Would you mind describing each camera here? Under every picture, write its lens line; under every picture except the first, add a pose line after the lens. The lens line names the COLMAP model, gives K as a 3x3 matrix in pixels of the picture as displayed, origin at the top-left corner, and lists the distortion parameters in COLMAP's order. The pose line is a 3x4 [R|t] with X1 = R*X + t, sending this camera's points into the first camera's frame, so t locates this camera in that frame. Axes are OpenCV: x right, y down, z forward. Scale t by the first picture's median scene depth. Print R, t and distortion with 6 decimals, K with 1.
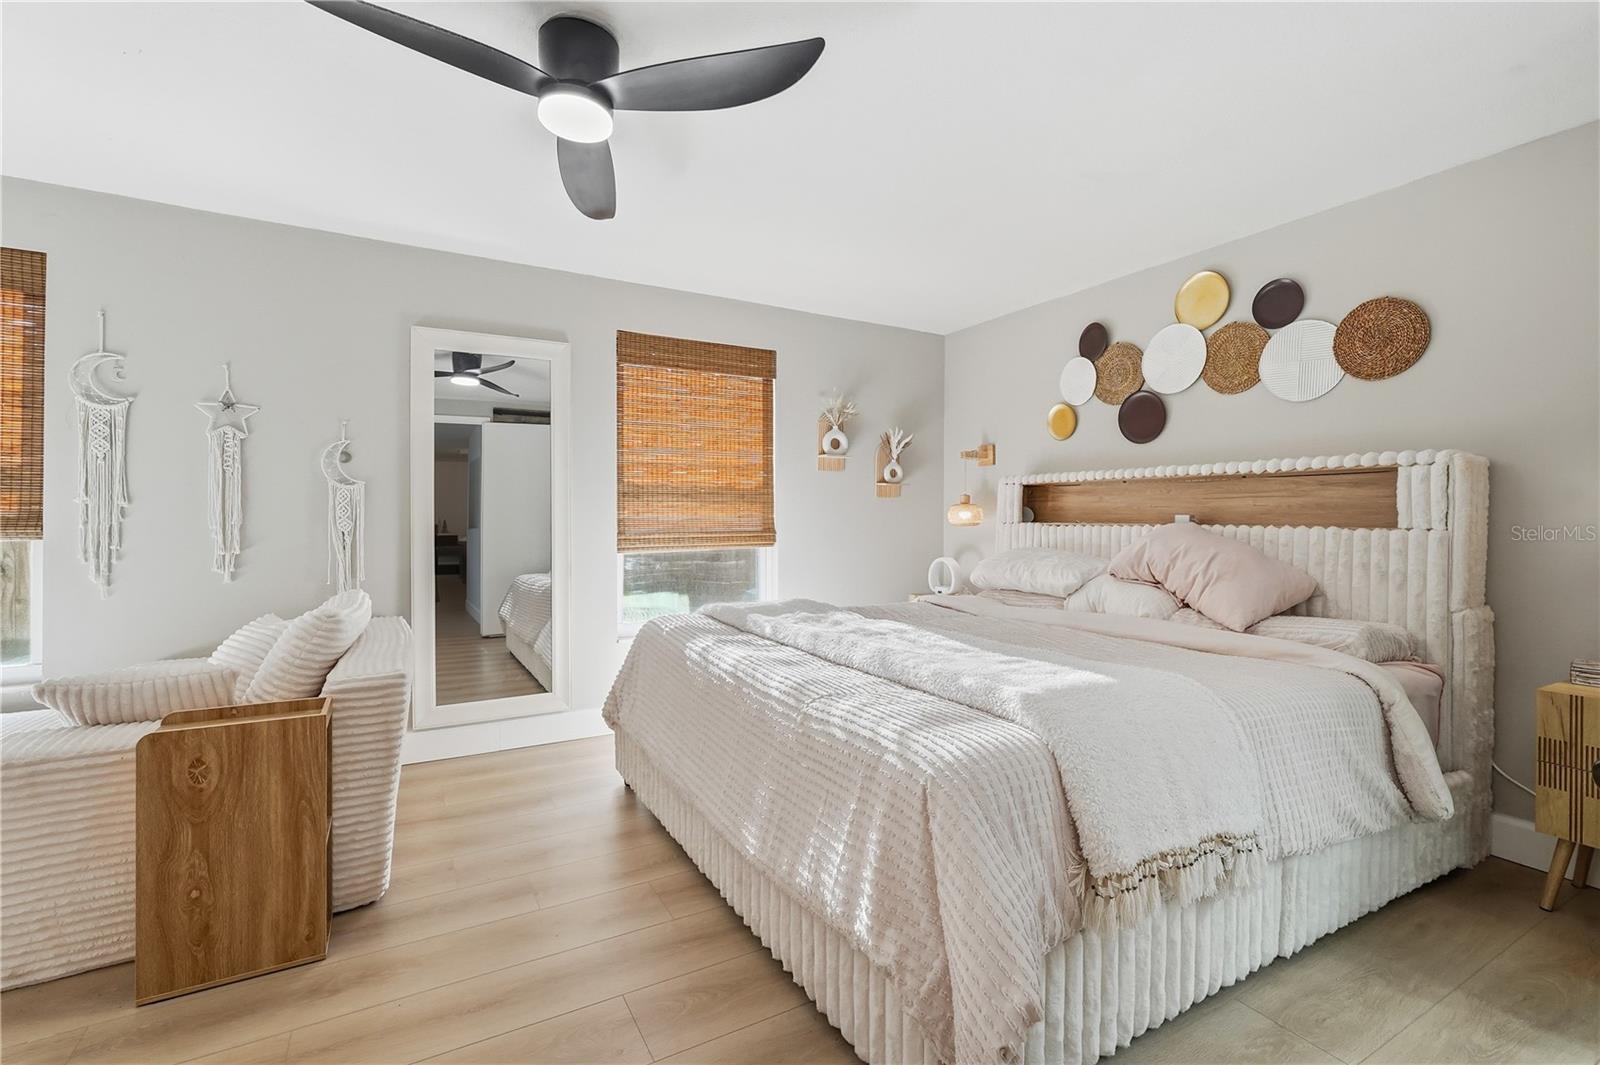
lens RADIAL K [[707.3, 0, 795.3], [0, 707.3, 536.0], [0, 0, 1]] dist [-0.002048, -0.000328]
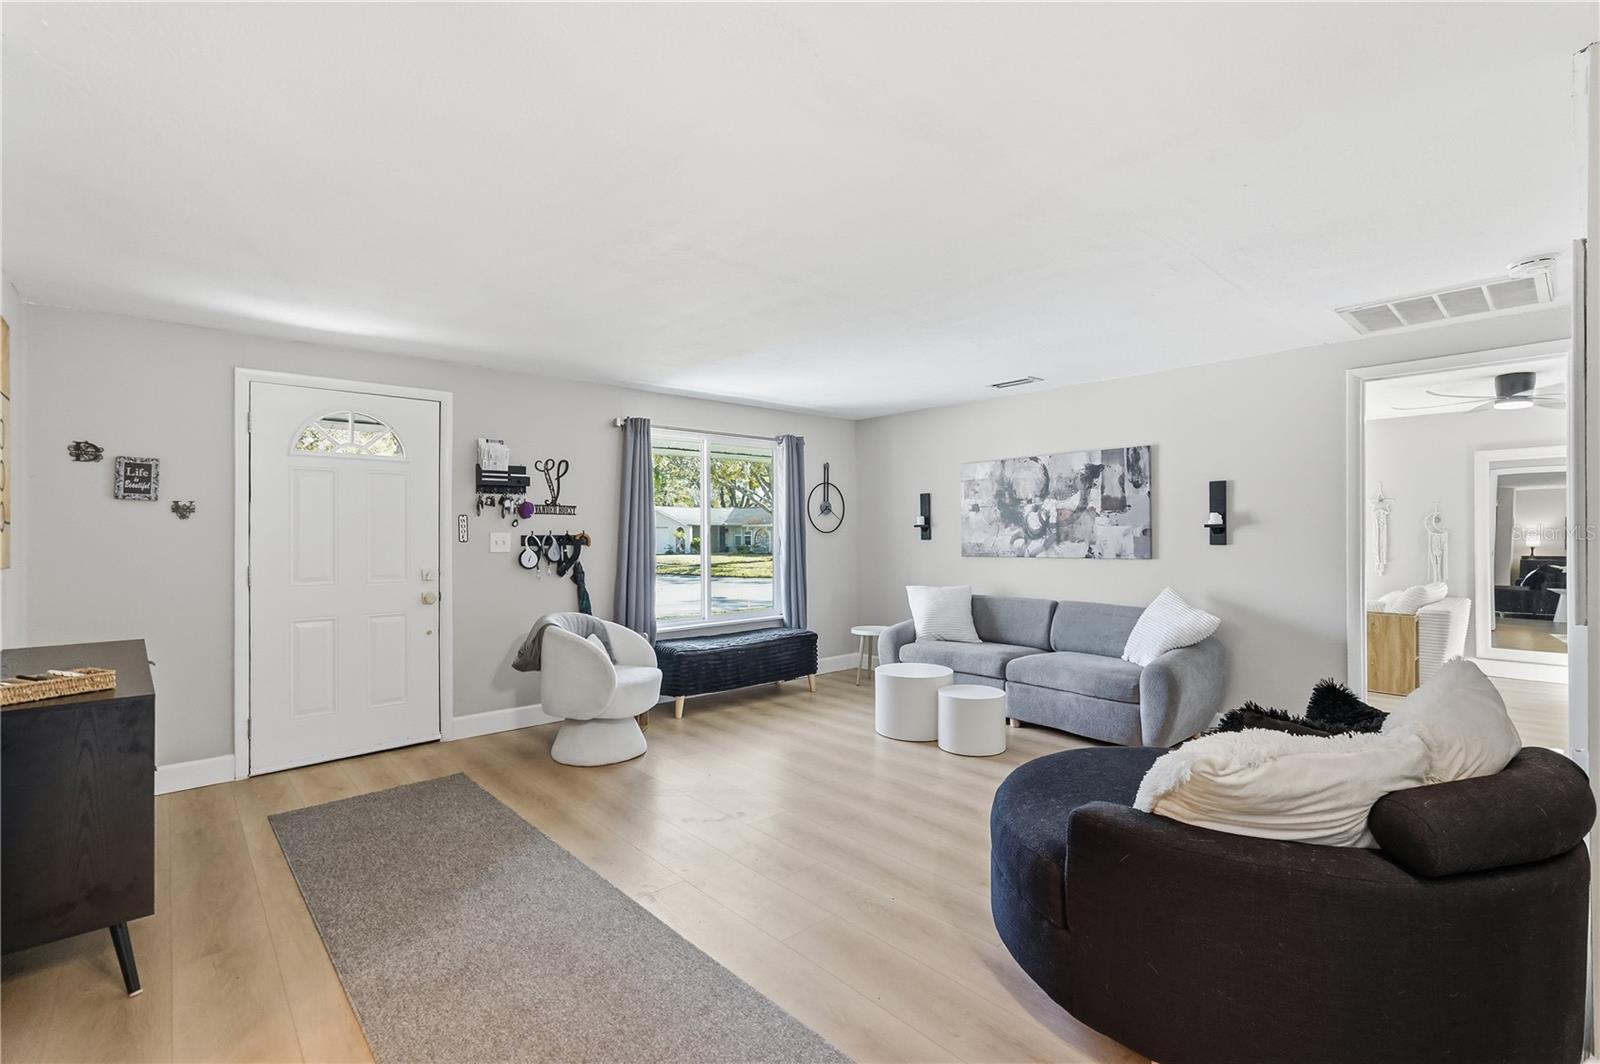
lens RADIAL K [[707.3, 0, 795.3], [0, 707.3, 535.5], [0, 0, 1]] dist [-0.002048, -0.000328]
pose [[0.206868, -0.008073, -0.978336, 1.124234], [-0.011932, 0.999871, -0.010774, -0.022336], [0.978296, 0.013902, 0.206745, -1.433039]]
